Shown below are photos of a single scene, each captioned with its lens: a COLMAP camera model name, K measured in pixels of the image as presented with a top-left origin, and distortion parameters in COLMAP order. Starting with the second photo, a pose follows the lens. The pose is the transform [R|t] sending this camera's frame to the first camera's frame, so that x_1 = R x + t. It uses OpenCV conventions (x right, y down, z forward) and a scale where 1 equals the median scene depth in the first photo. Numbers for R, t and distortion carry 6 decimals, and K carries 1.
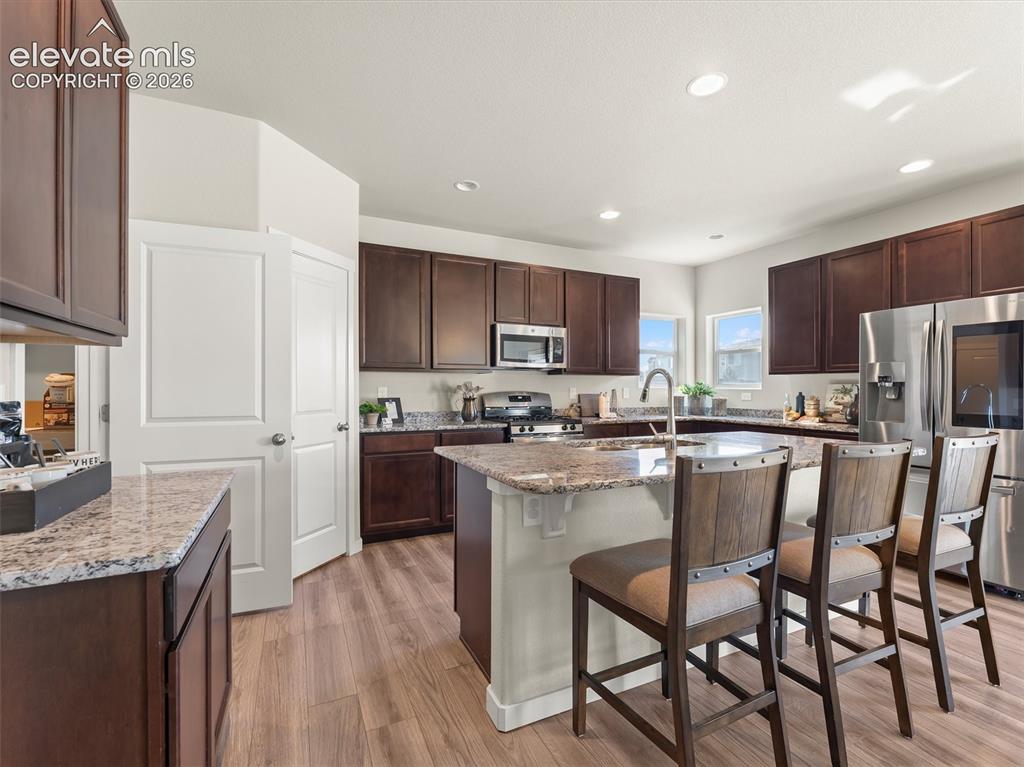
lens RADIAL K [[465.5, 0, 510.5], [0, 465.5, 386.7], [0, 0, 1]] dist [0.002647, -0.001594]
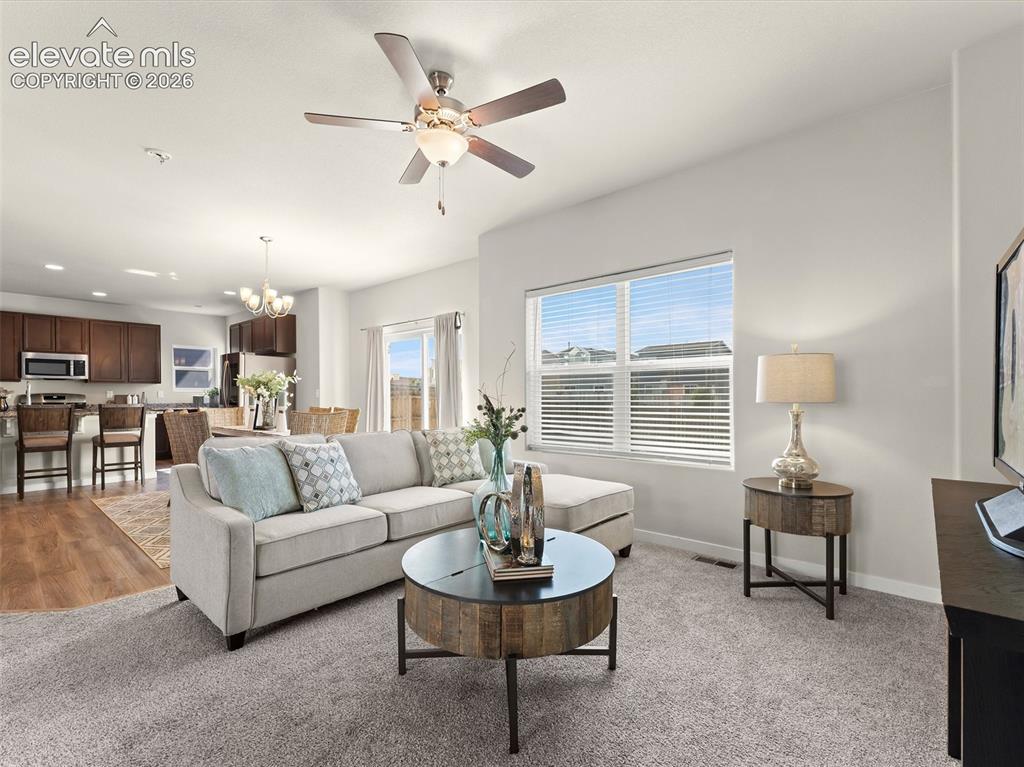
lens RADIAL K [[465.5, 0, 513.9], [0, 465.5, 393.5], [0, 0, 1]] dist [0.002647, -0.001594]
pose [[0.913425, -0.004877, 0.406978, 0.892934], [0.005603, 0.999984, -0.000592, 0.023010], [-0.406969, 0.002821, 0.913438, -1.223824]]
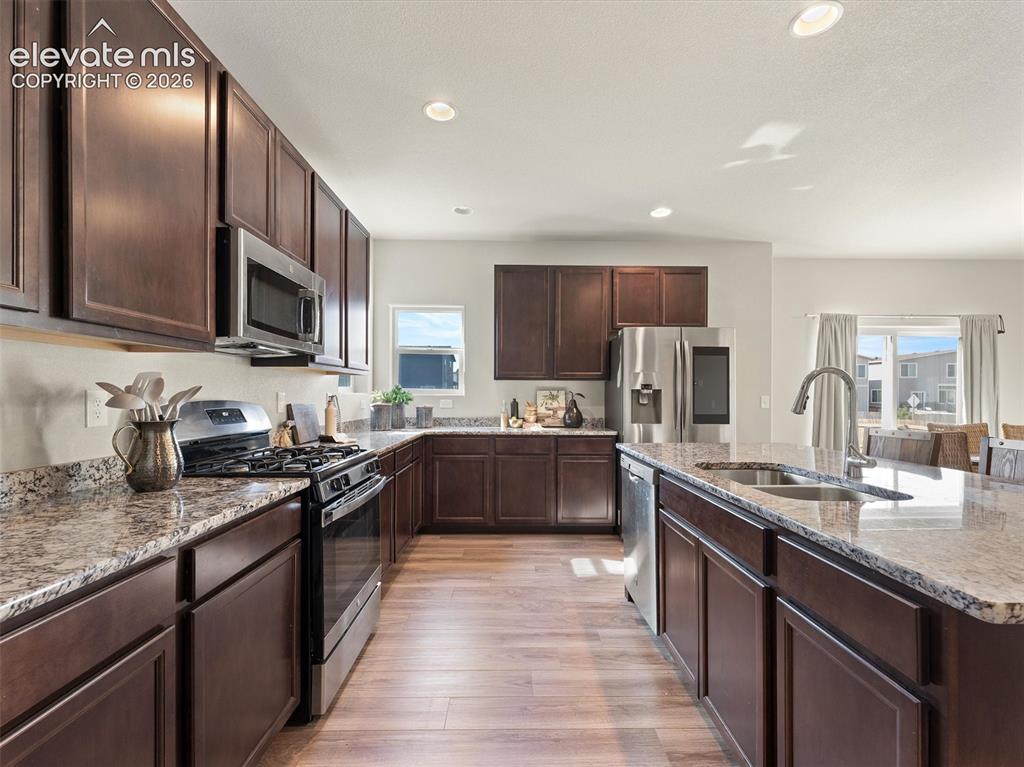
lens RADIAL K [[456.6, 0, 518.7], [0, 456.6, 399.2], [0, 0, 1]] dist [-0.000350, -0.000755]
pose [[0.403826, -0.006300, 0.914814, -0.283873], [-0.005840, 0.999938, 0.009464, 0.004282], [-0.914817, -0.009164, 0.403765, 0.633847]]
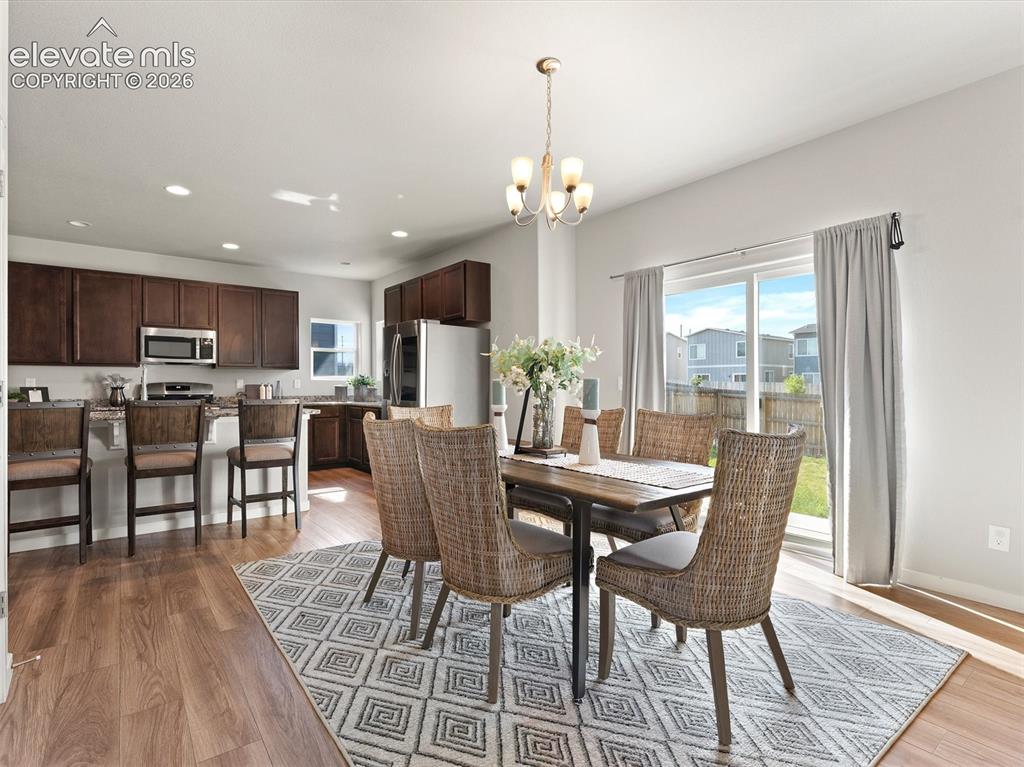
lens RADIAL K [[512.9, 0, 515.8], [0, 512.9, 383.7], [0, 0, 1]] dist [-0.001674, -0.000153]
pose [[0.975108, -0.003099, 0.221709, 0.640938], [0.003541, 0.999992, -0.001594, 0.021229], [-0.221703, 0.002339, 0.975112, -0.552008]]
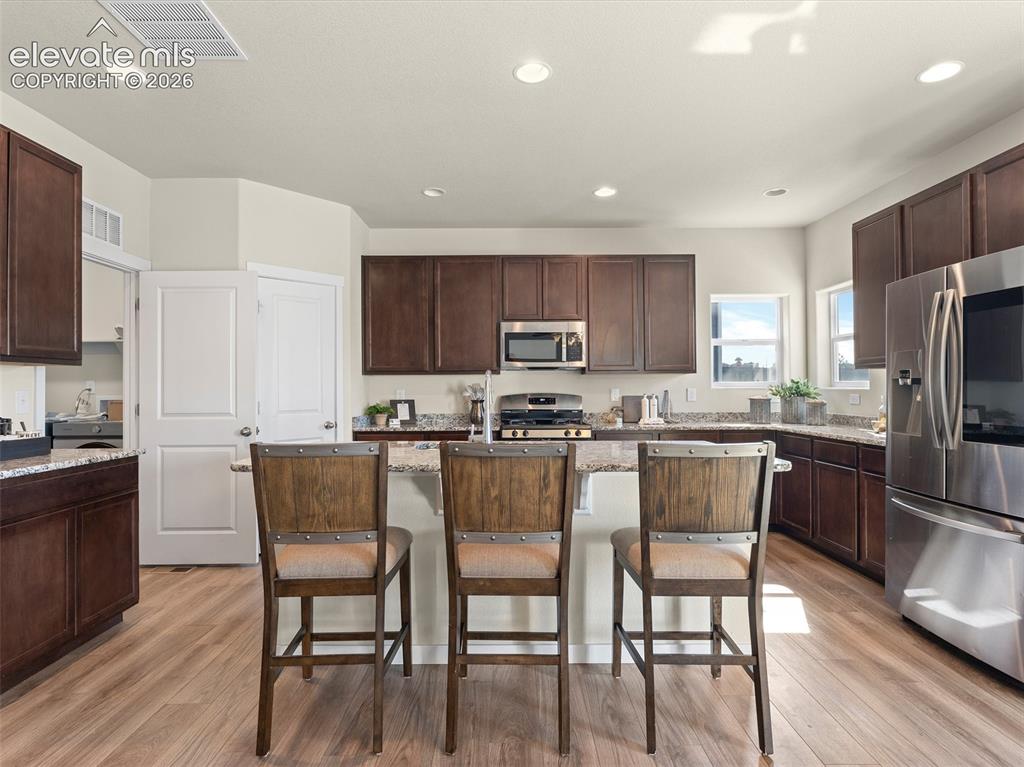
lens RADIAL K [[557.2, 0, 505.9], [0, 557.2, 388.2], [0, 0, 1]] dist [0.001268, -0.005928]
pose [[0.905213, -0.006748, -0.424905, 0.464462], [0.006651, 0.999976, -0.001712, 0.001857], [0.424906, -0.001276, 0.905236, -0.030035]]
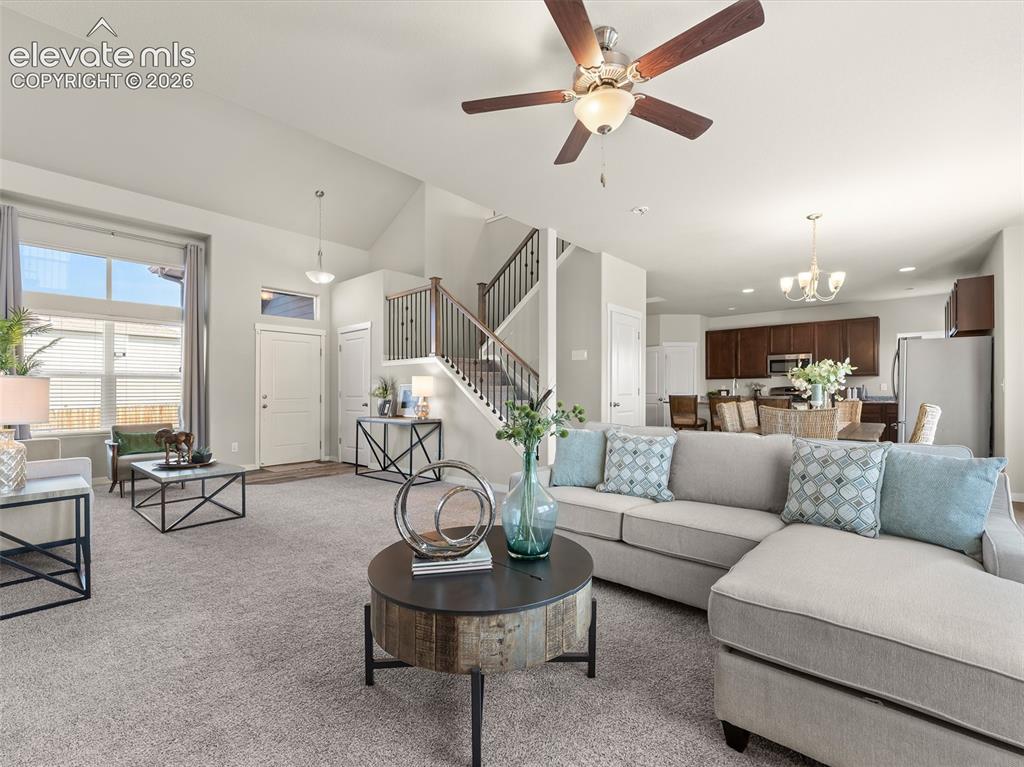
lens RADIAL K [[456.6, 0, 514.2], [0, 456.6, 386.9], [0, 0, 1]] dist [-0.000350, -0.000755]
pose [[0.408982, -0.010889, -0.912477, 1.441757], [0.005740, 0.999940, -0.009360, 0.025178], [0.912524, -0.001410, 0.409020, -0.966365]]
